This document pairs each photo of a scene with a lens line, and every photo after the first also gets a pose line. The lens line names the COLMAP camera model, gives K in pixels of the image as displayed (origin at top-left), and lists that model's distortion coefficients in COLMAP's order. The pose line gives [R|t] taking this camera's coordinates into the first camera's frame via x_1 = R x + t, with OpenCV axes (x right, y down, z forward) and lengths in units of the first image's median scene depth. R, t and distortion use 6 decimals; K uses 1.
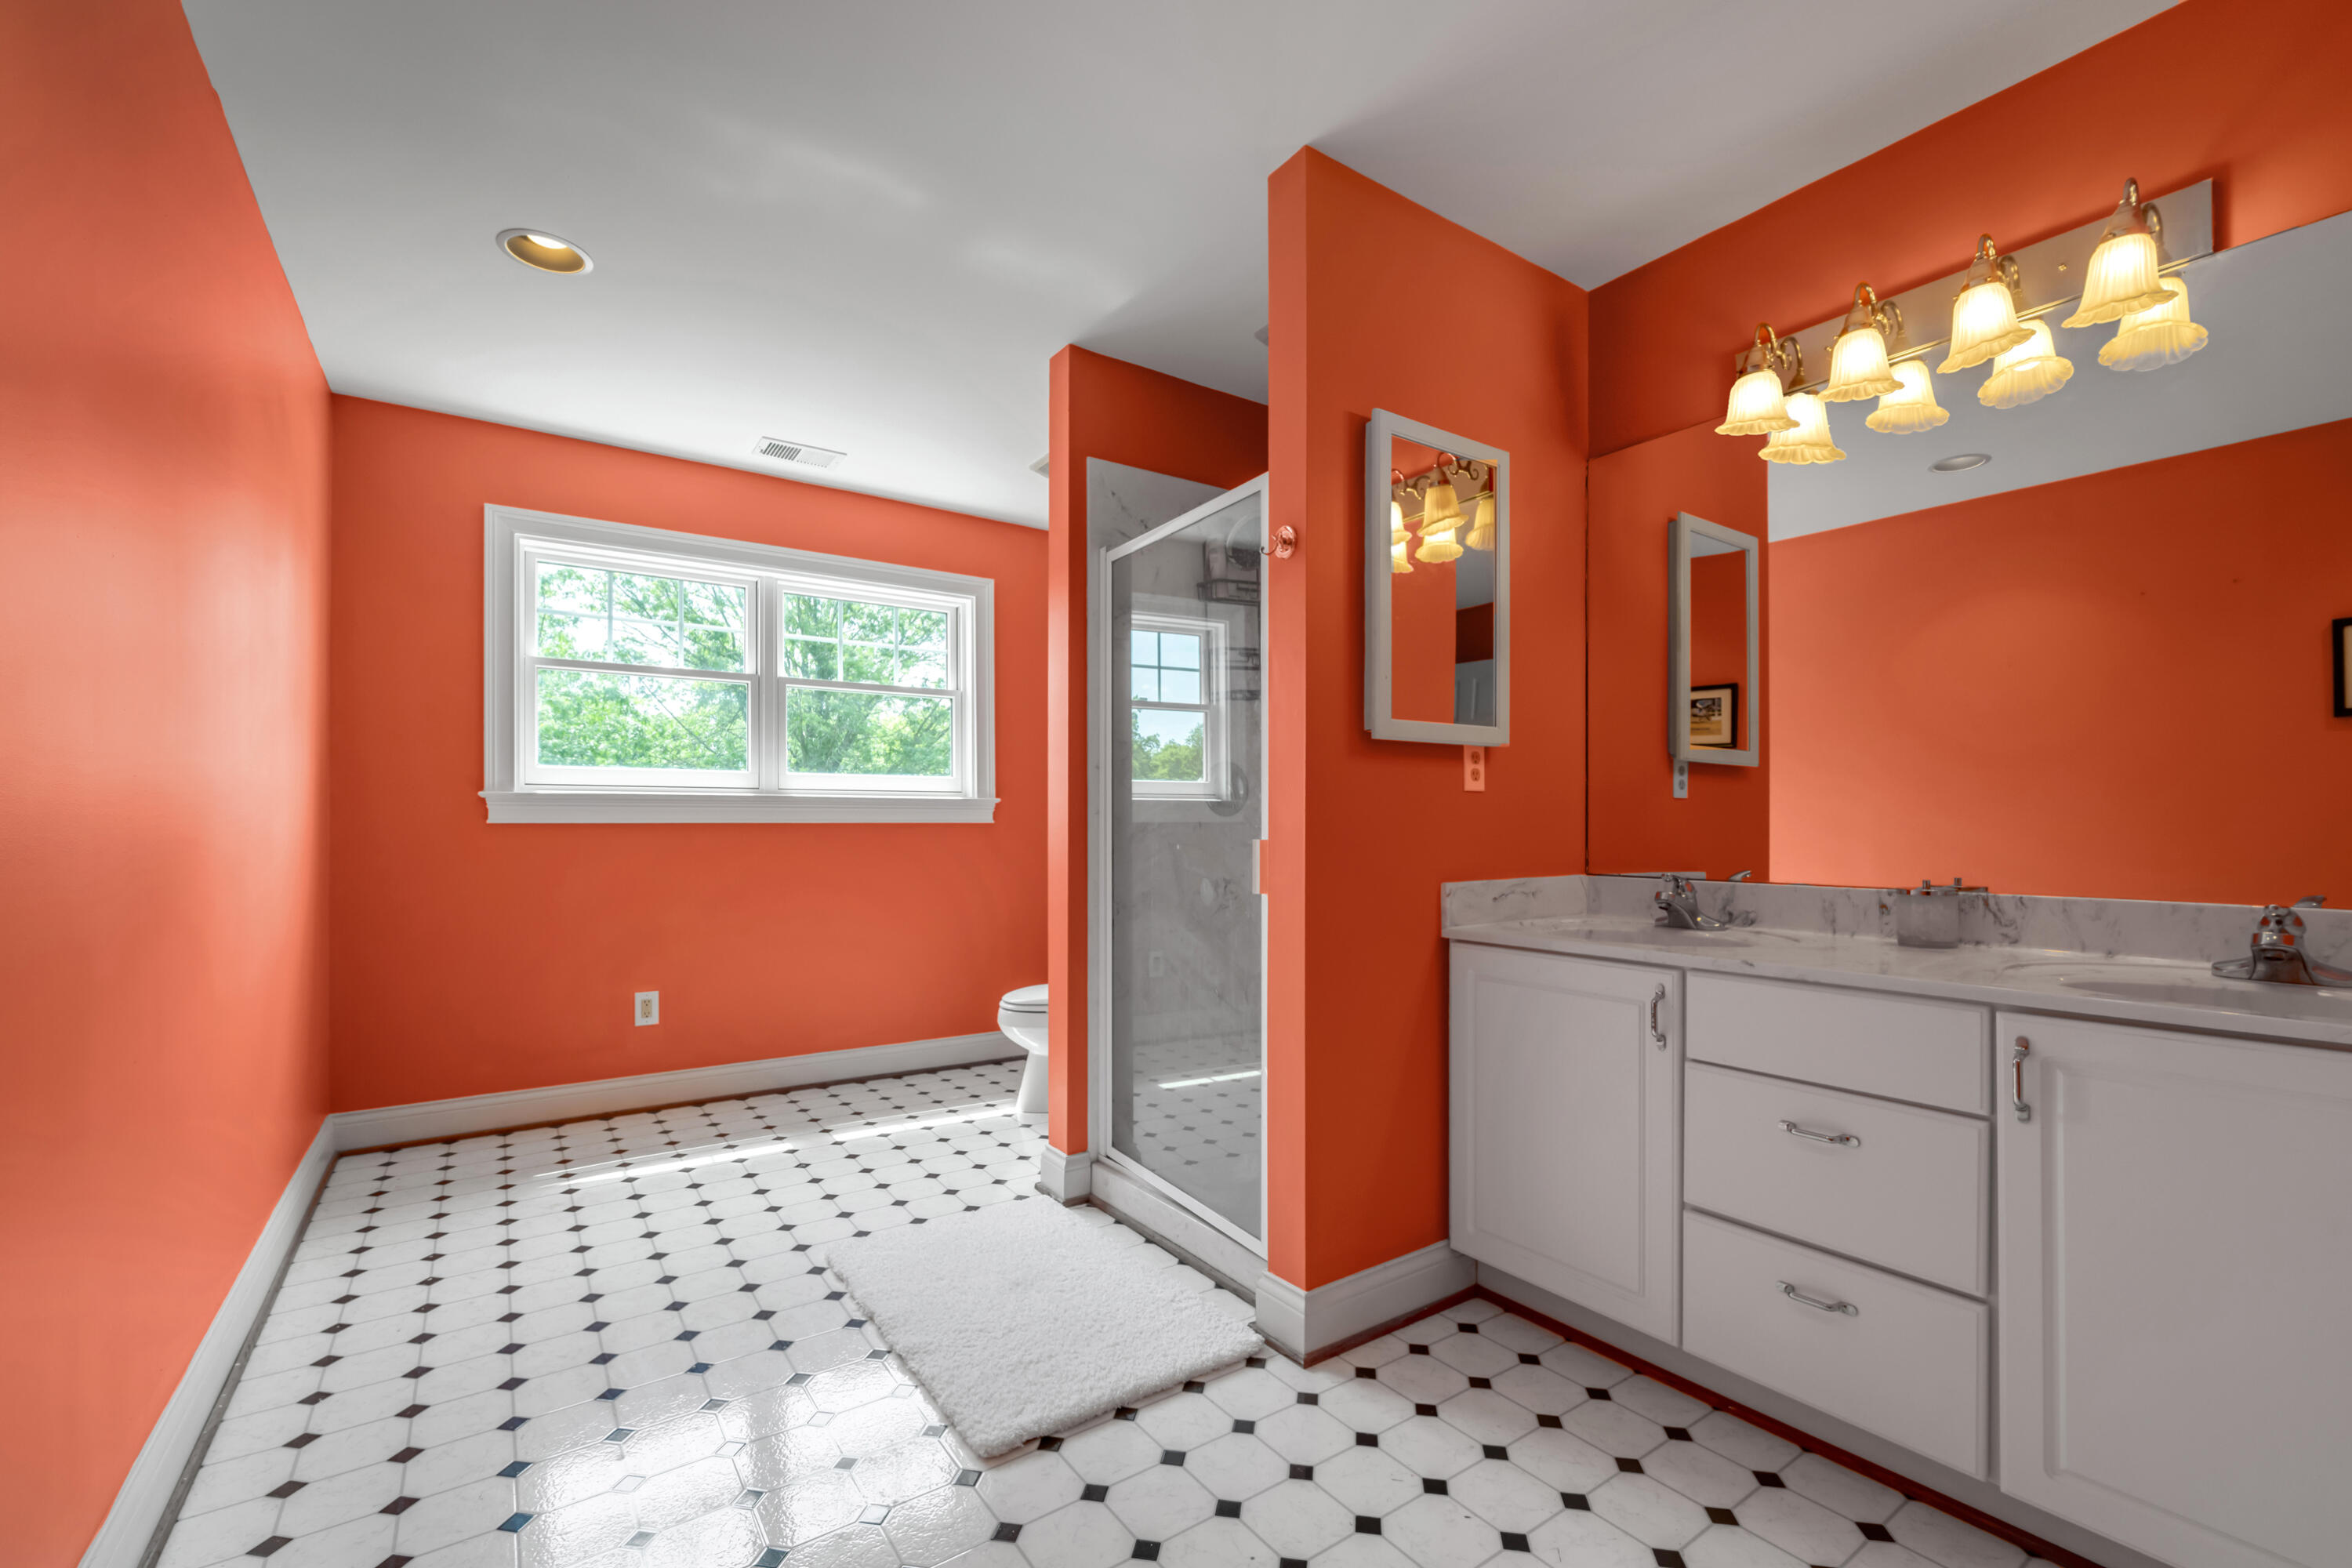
lens RADIAL K [[991.5, 0, 1195.5], [0, 991.5, 813.4], [0, 0, 1]] dist [-0.003546, -0.003768]
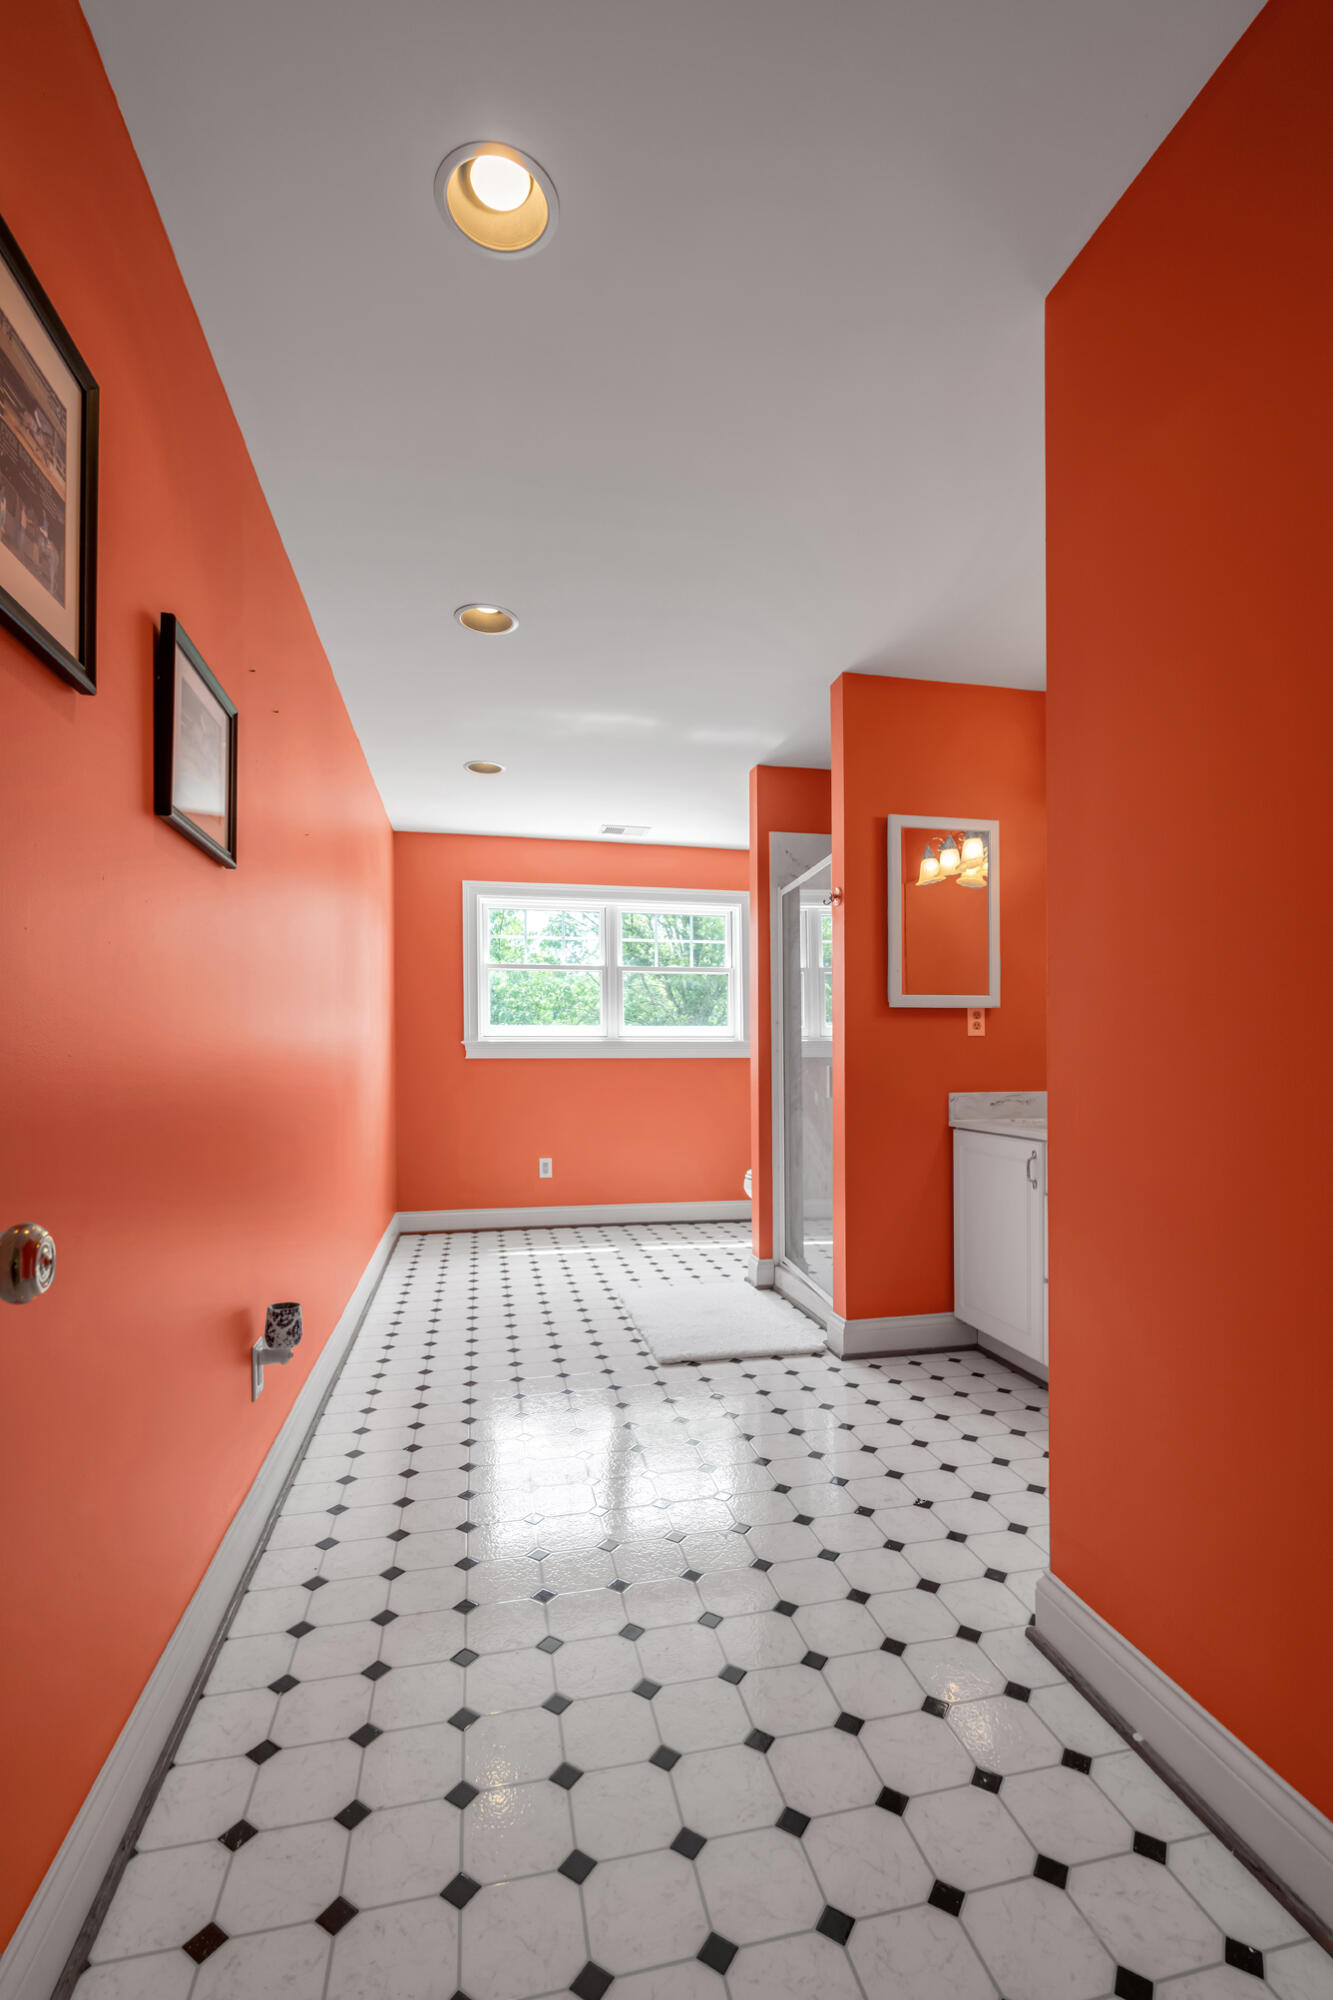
lens RADIAL K [[871.3, 0, 666.6], [0, 871.3, 1054.2], [0, 0, 1]] dist [0.000431, -0.000009]
pose [[0.920063, -0.005226, -0.391735, 0.298980], [0.007409, 0.999964, 0.004063, -0.002339], [0.391699, -0.006641, 0.920069, -0.390640]]
